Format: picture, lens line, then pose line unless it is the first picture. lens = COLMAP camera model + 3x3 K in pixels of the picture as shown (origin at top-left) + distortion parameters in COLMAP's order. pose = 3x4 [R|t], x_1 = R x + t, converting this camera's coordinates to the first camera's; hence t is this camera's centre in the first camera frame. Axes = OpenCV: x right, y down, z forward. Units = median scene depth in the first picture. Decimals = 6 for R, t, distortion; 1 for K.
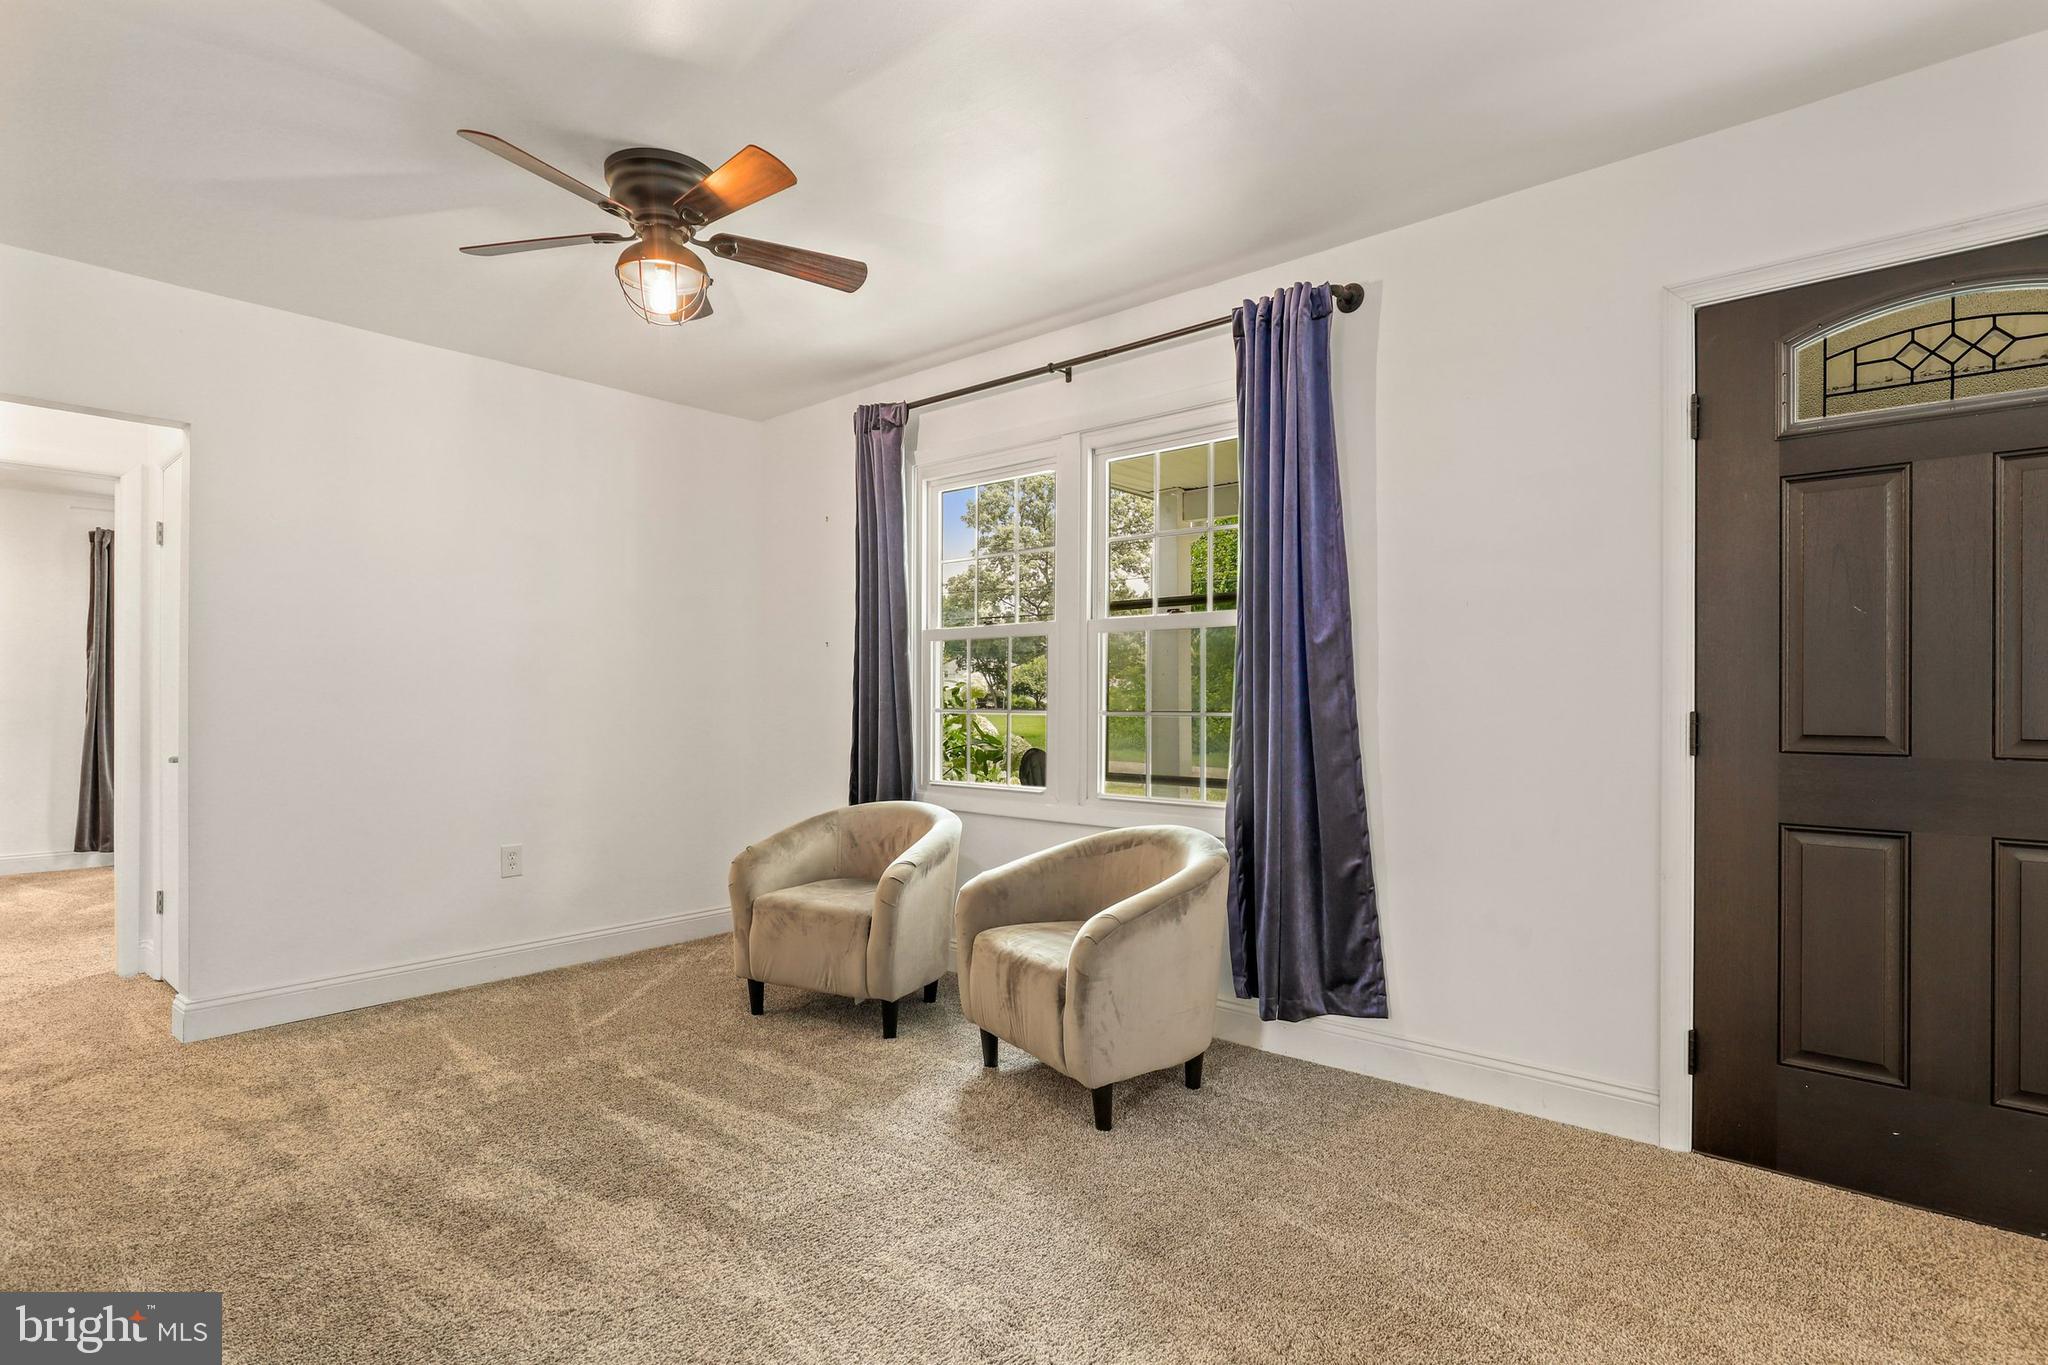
lens RADIAL K [[1026.7, 0, 1024.8], [0, 1026.7, 703.7], [0, 0, 1]] dist [-0.000903, -0.000156]
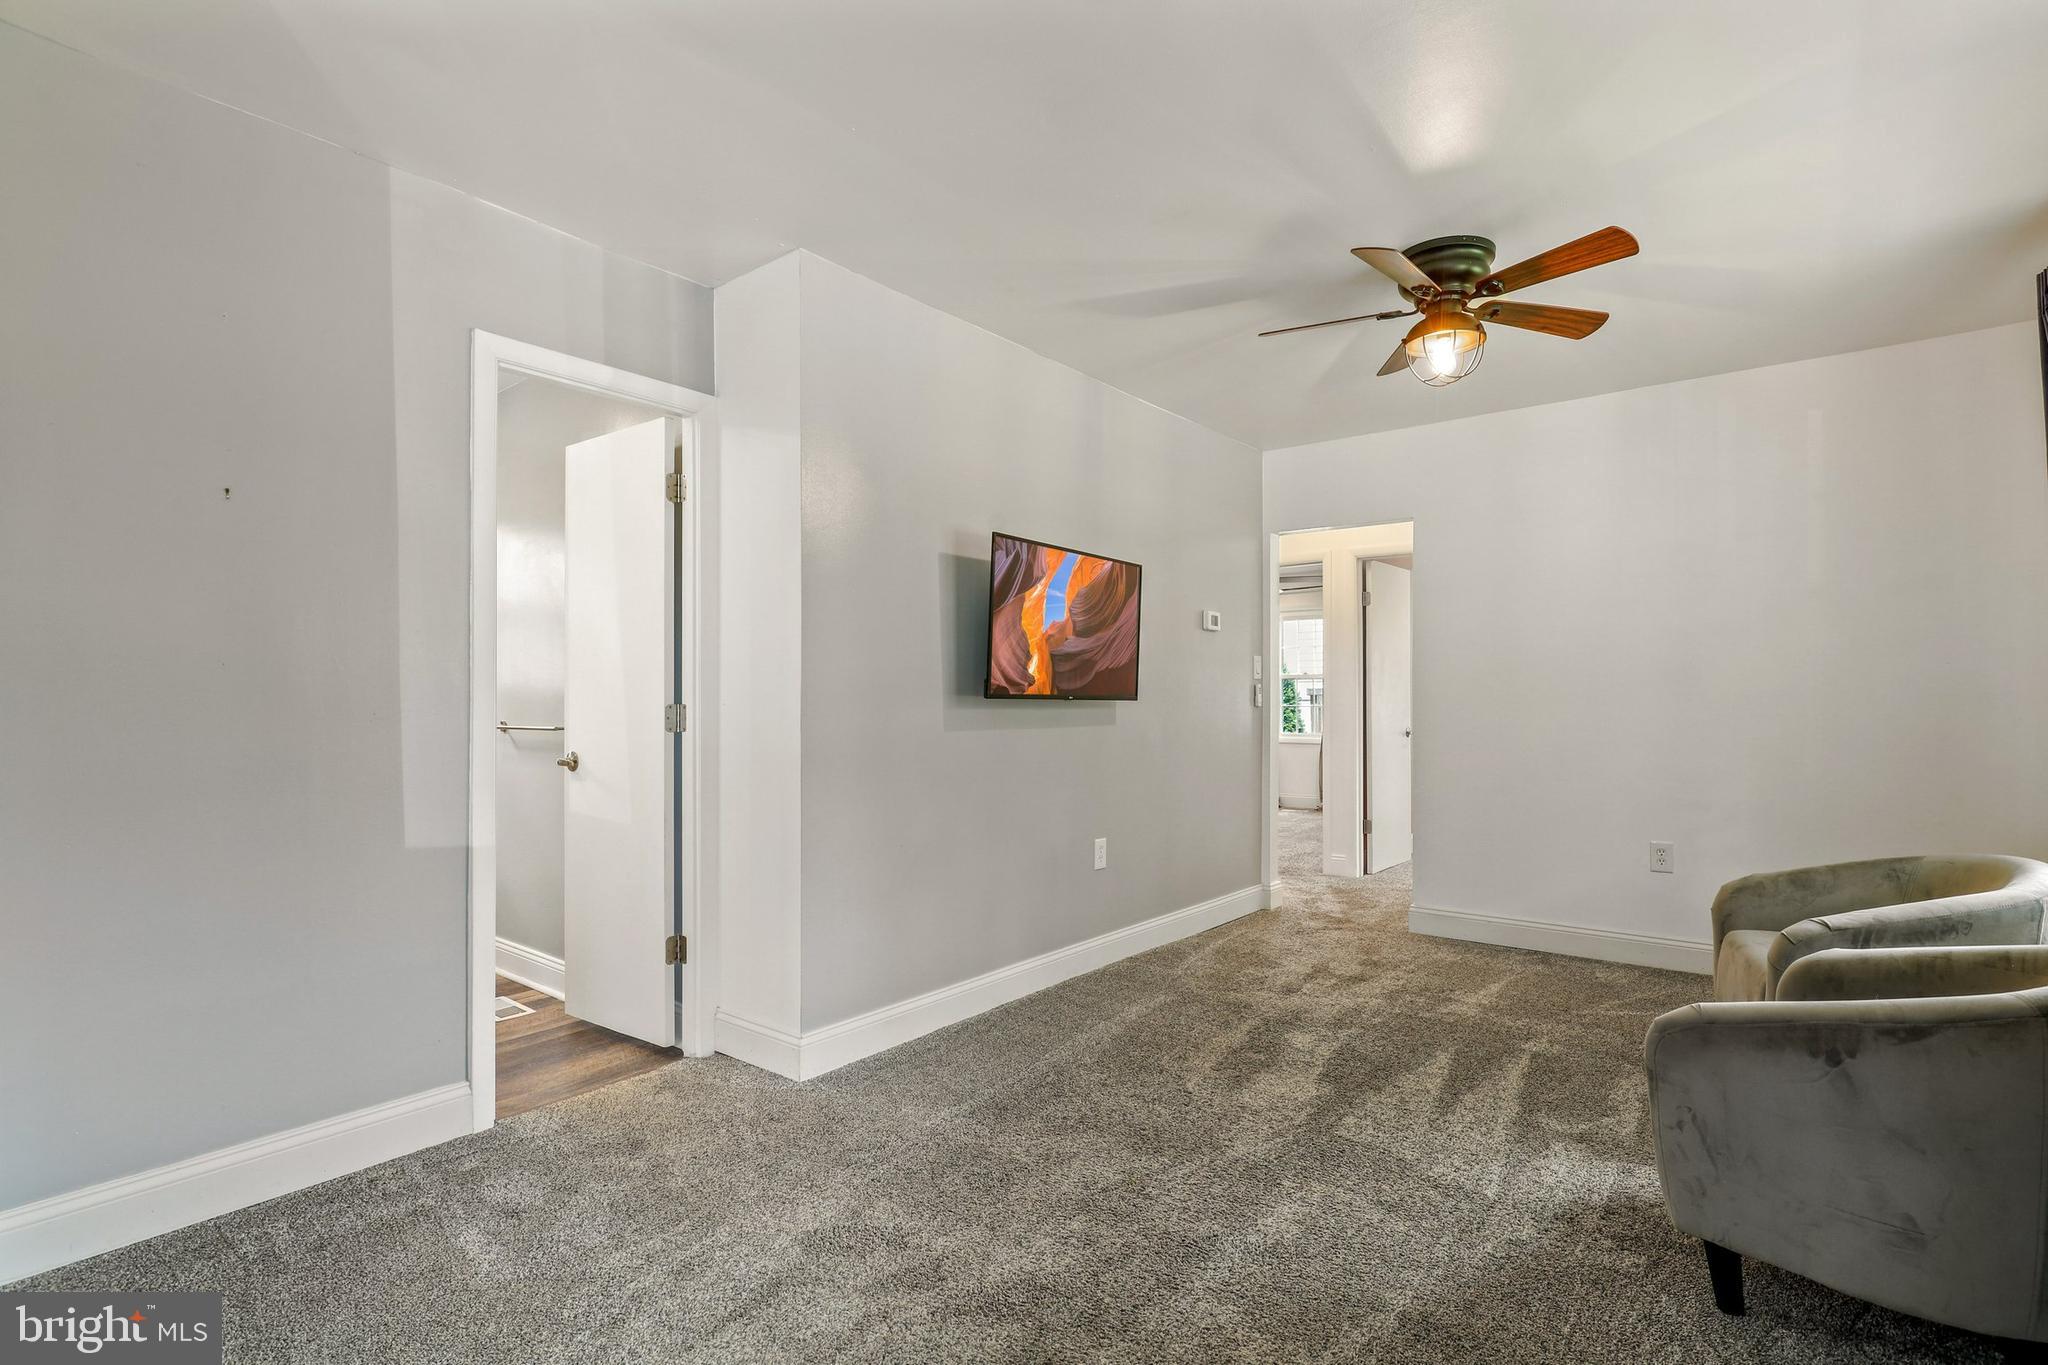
lens RADIAL K [[977.0, 0, 1025.5], [0, 977.0, 694.6], [0, 0, 1]] dist [0.000736, 0.000109]
pose [[0.033339, -0.006139, -0.999425, 0.737986], [-0.002543, 0.999977, -0.006227, -0.008193], [0.999441, 0.002749, 0.033322, 0.485419]]
